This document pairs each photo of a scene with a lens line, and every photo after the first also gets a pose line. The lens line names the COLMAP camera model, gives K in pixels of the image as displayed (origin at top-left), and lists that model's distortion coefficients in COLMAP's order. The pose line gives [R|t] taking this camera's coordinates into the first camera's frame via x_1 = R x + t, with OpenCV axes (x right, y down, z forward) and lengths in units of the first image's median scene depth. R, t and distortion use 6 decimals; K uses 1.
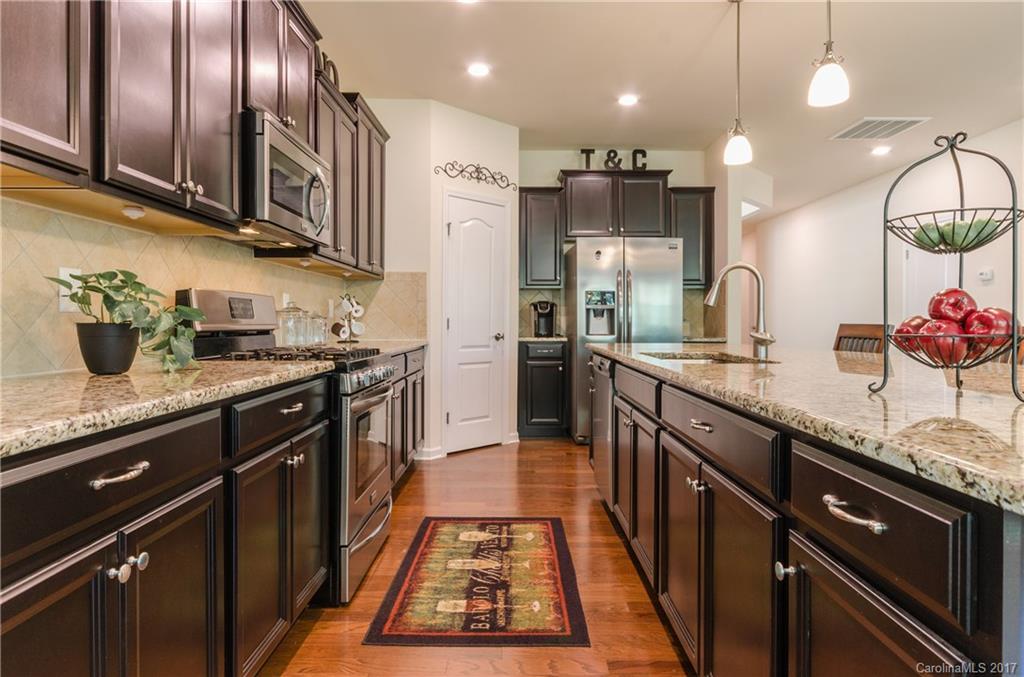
lens RADIAL K [[596.9, 0, 513.5], [0, 596.9, 323.8], [0, 0, 1]] dist [0.008901, 0.000665]
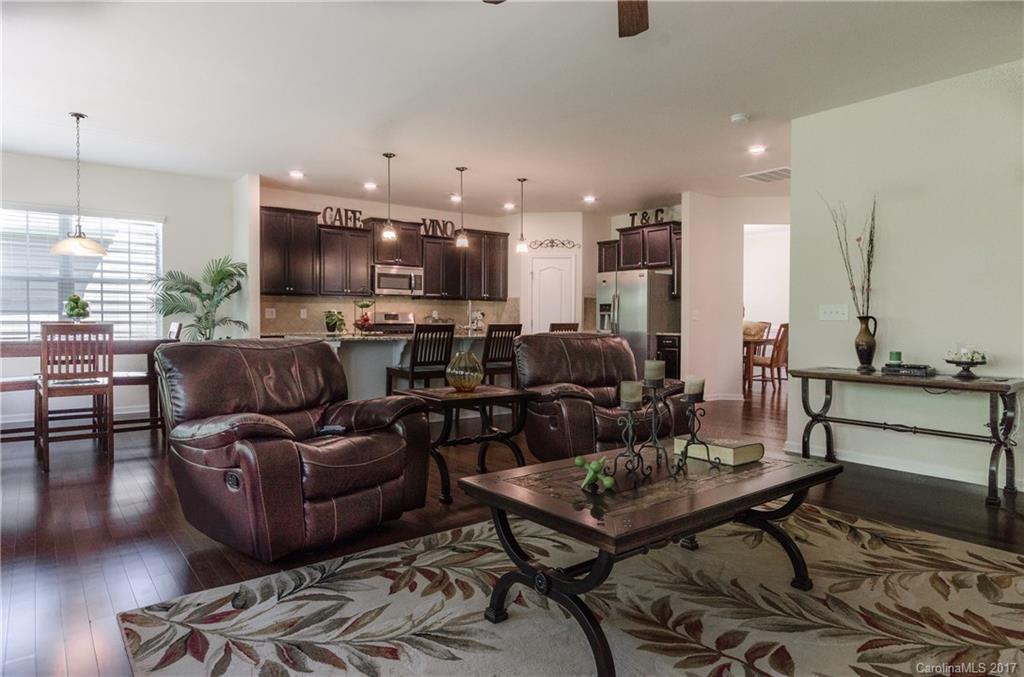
lens RADIAL K [[619.9, 0, 512.0], [0, 619.9, 338.5], [0, 0, 1]] dist [-0.001598, -0.002782]
pose [[0.614822, 0.023769, -0.788307, 1.382416], [-0.005007, 0.999643, 0.026236, -0.000291], [0.788650, -0.012183, 0.614722, -0.308455]]
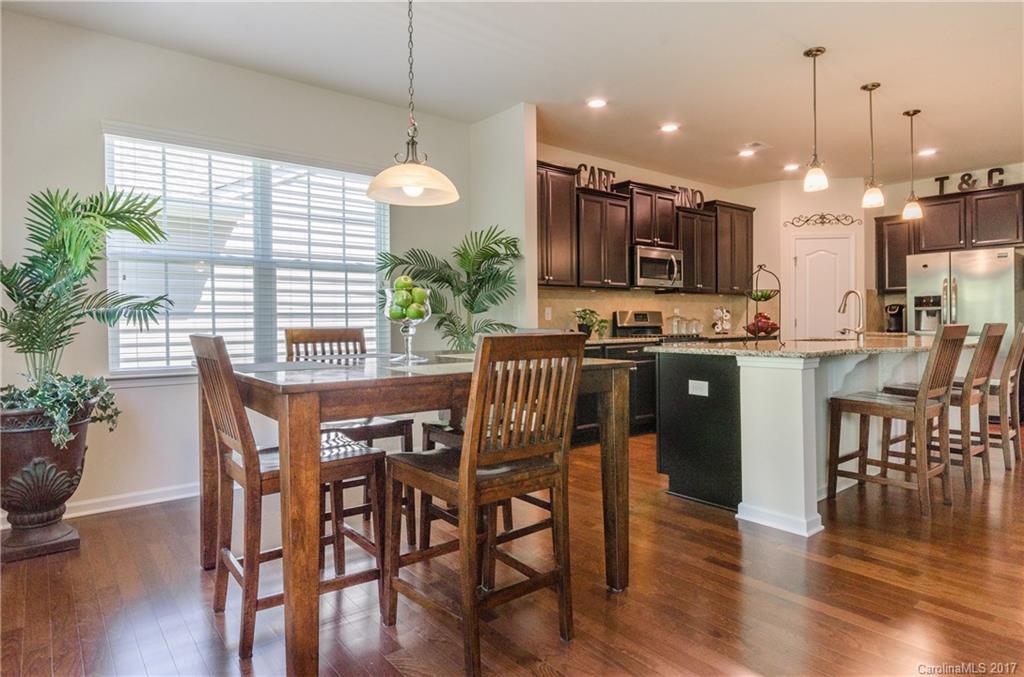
lens RADIAL K [[596.9, 0, 513.5], [0, 596.9, 323.8], [0, 0, 1]] dist [0.008901, 0.000665]
pose [[0.634125, -0.006010, -0.773207, 0.573017], [0.008153, 0.999966, -0.001087, -0.000903], [0.773188, -0.005615, 0.634153, -0.496647]]
